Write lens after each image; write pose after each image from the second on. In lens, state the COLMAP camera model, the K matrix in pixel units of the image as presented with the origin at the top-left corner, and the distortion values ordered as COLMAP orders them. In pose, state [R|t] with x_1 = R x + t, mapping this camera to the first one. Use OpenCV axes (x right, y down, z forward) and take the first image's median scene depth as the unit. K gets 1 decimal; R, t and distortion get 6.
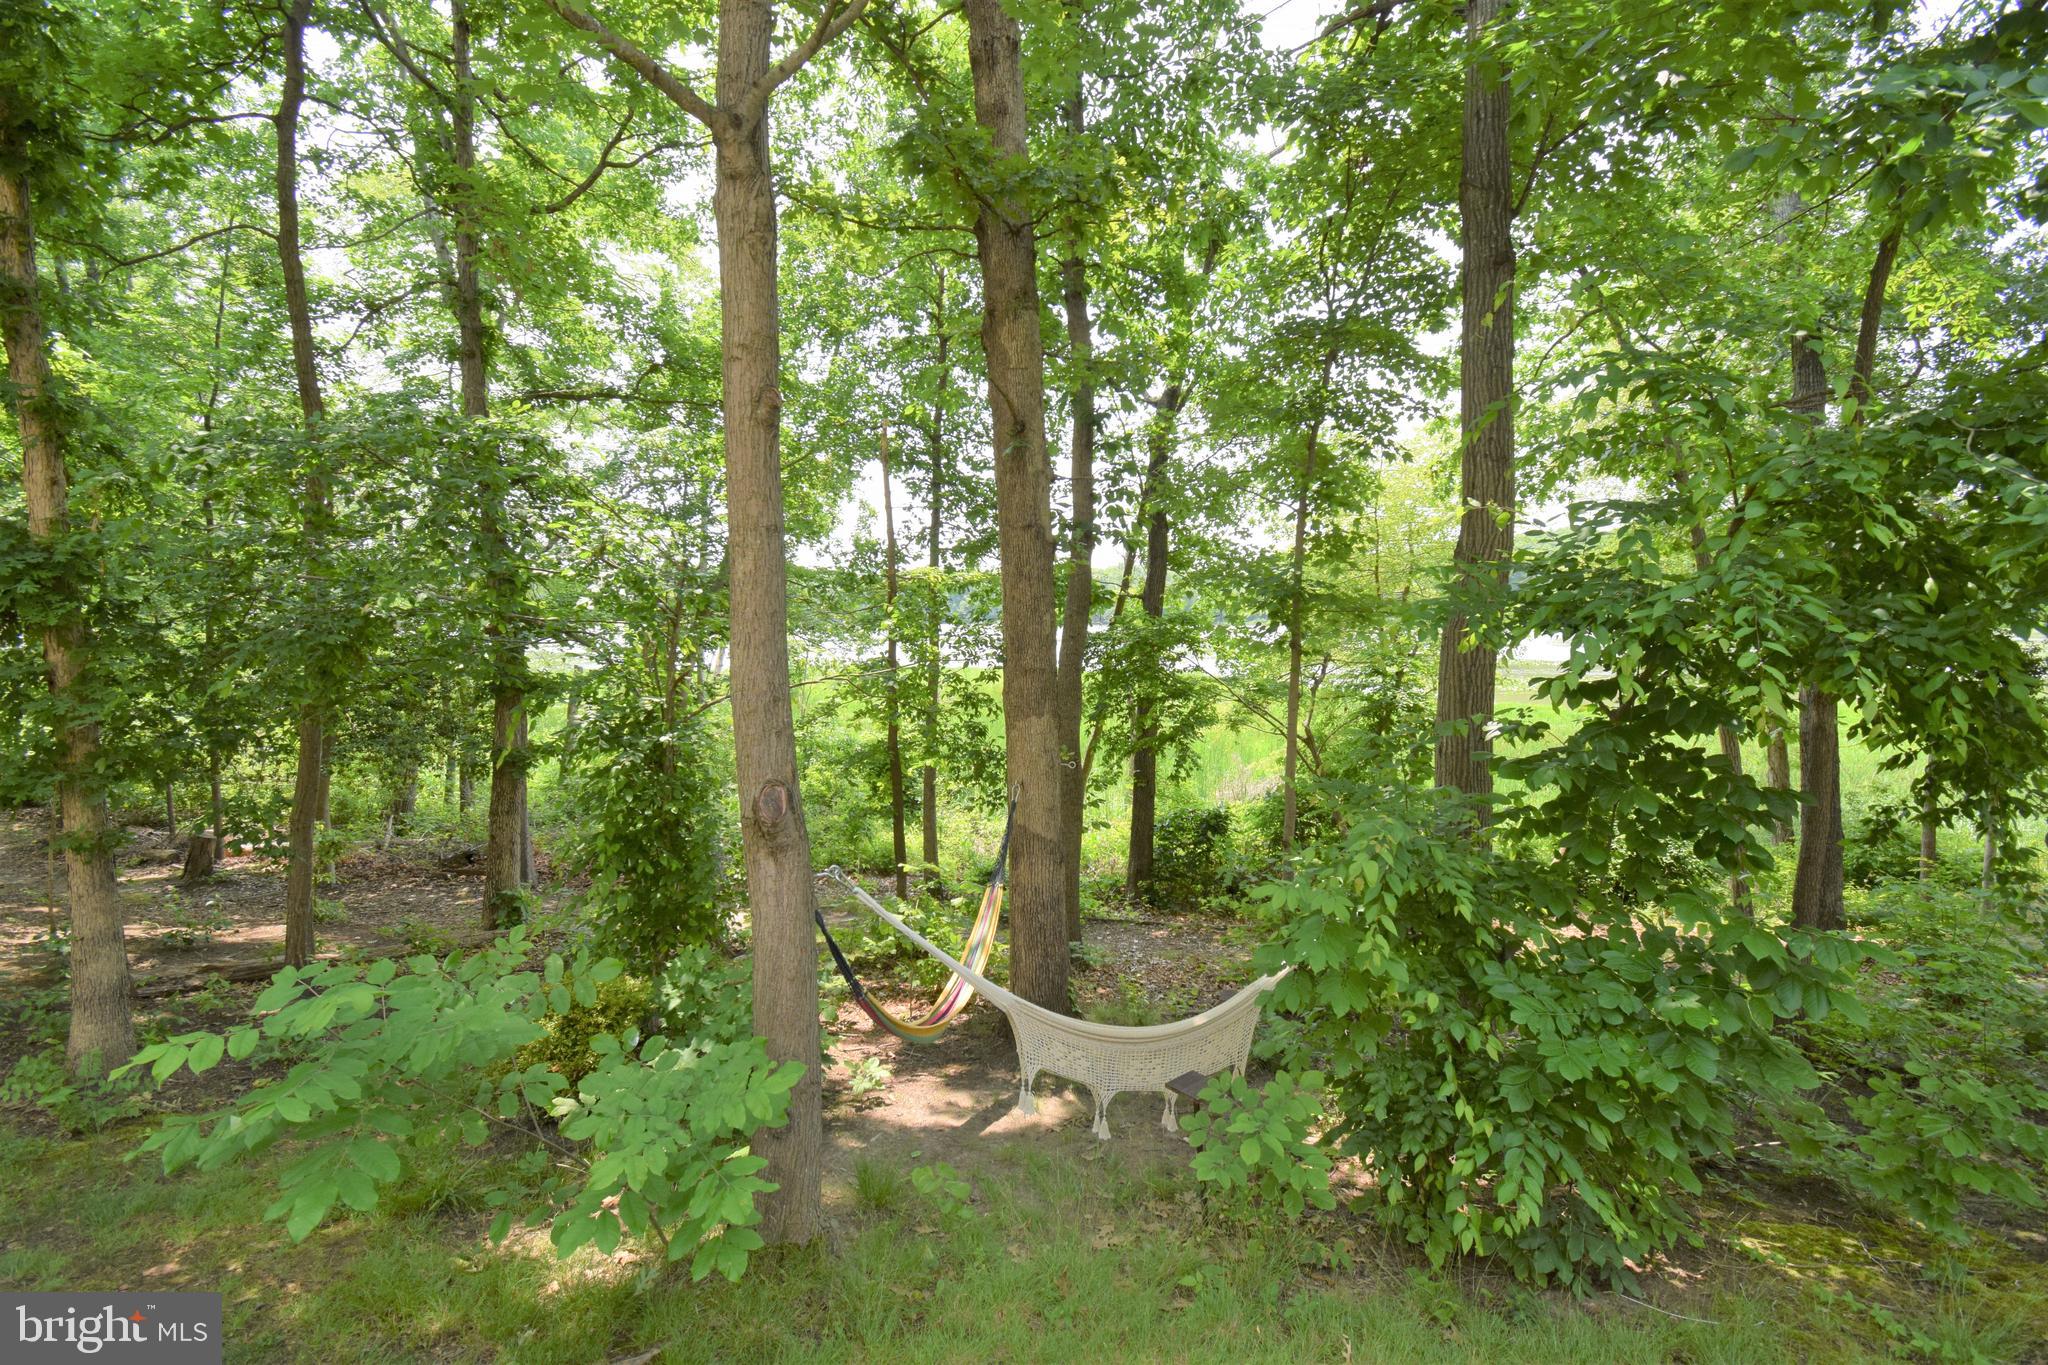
lens RADIAL K [[901.4, 0, 1037.2], [0, 901.4, 679.4], [0, 0, 1]] dist [0.022003, -0.028978]
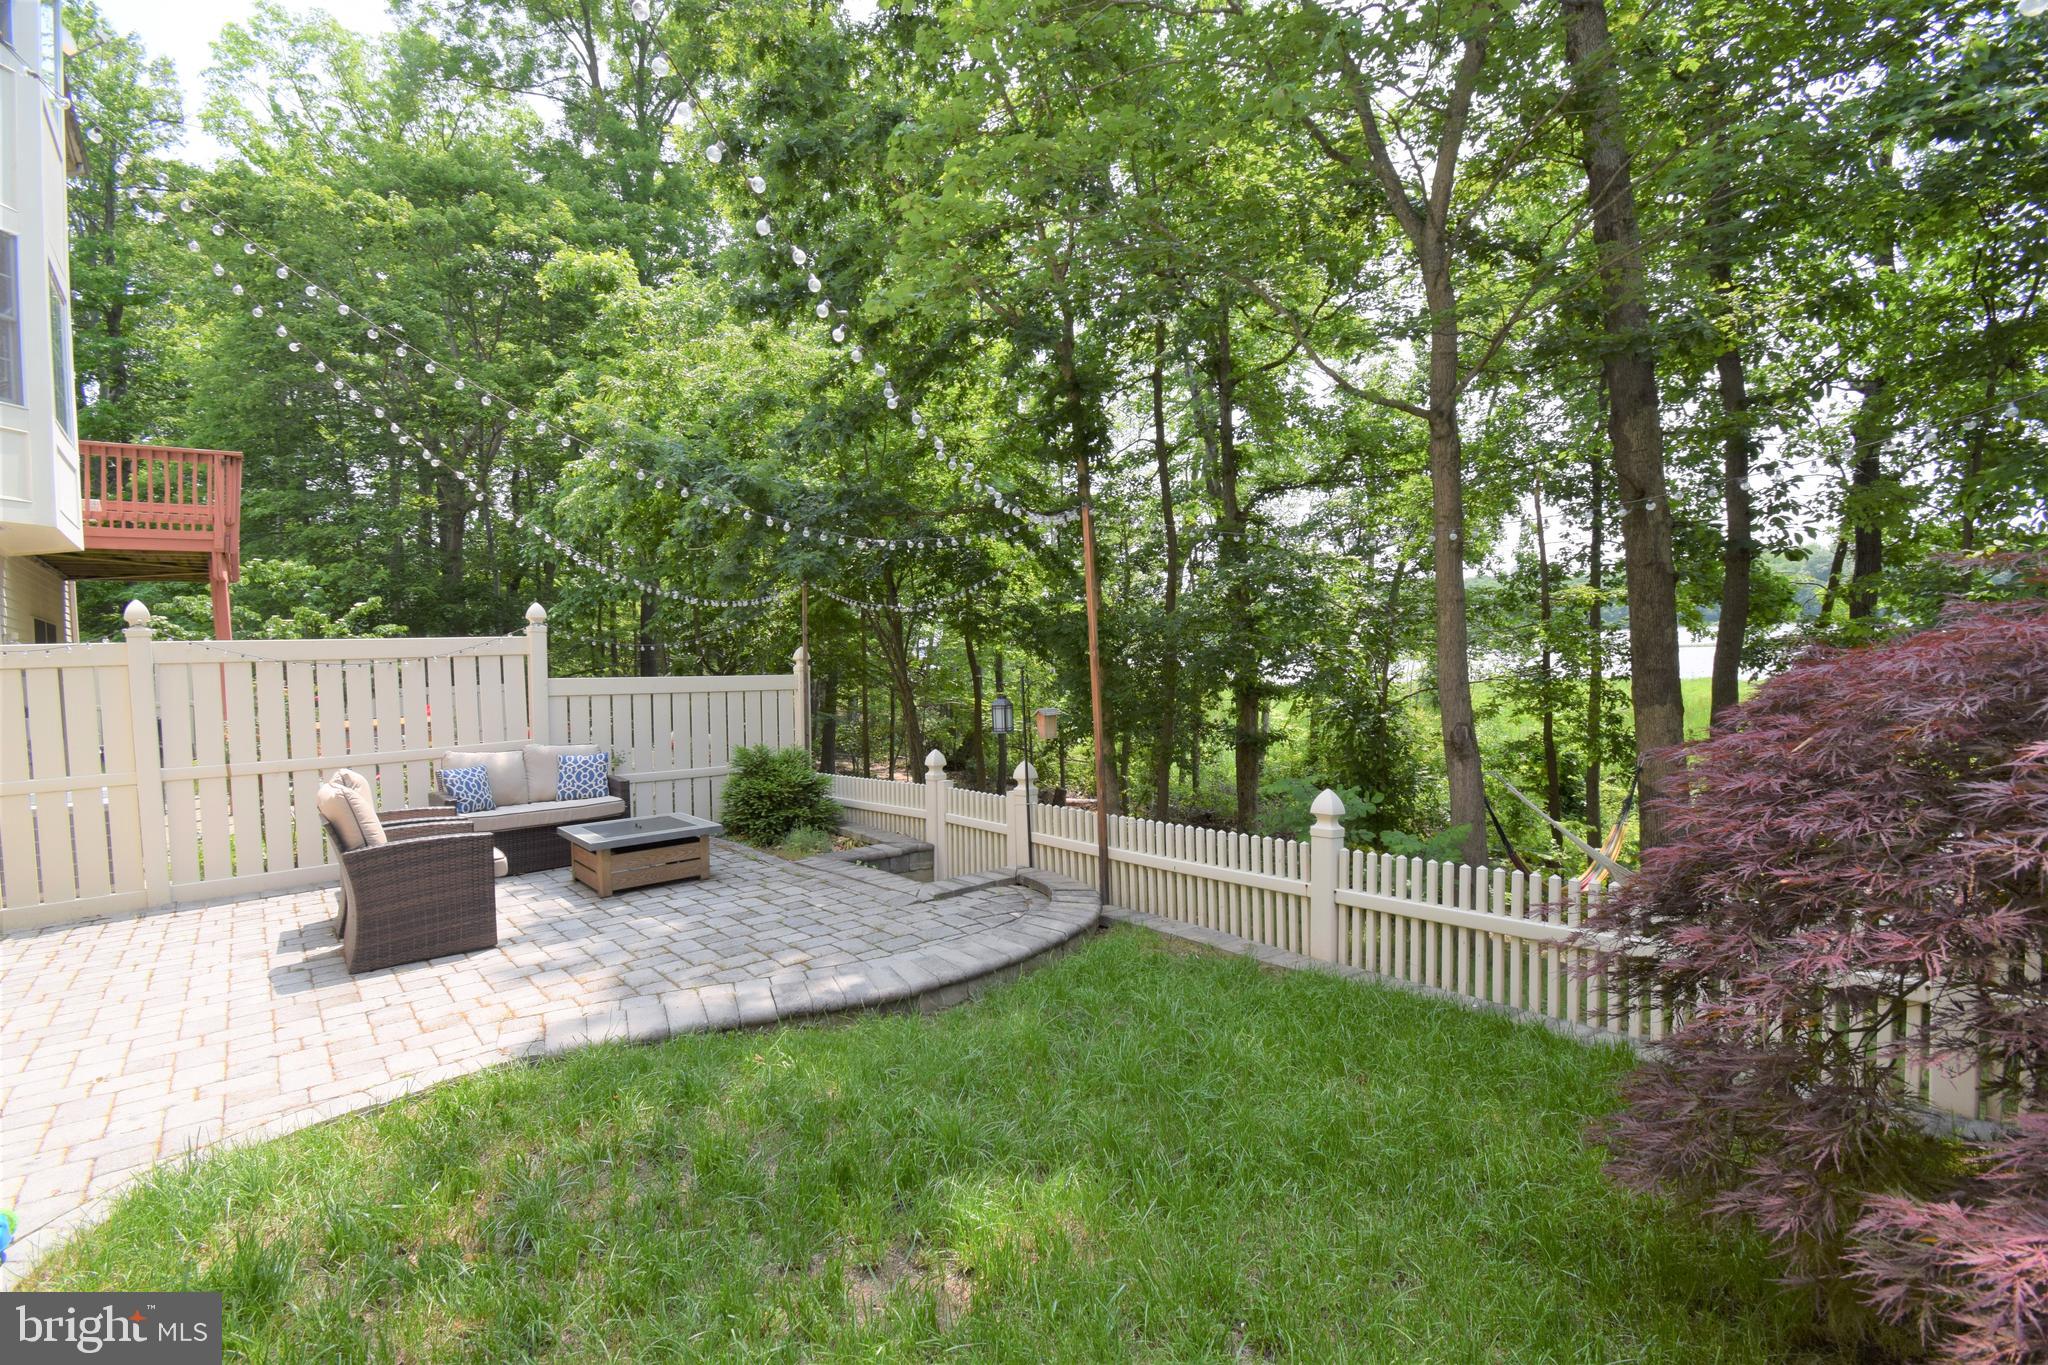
lens RADIAL K [[903.9, 0, 1036.2], [0, 903.9, 681.2], [0, 0, 1]] dist [0.017264, -0.024357]
pose [[0.768485, -0.017779, -0.639620, 0.081623], [0.009459, 0.999820, -0.016426, 0.009287], [0.639797, 0.006573, 0.768516, -0.346025]]
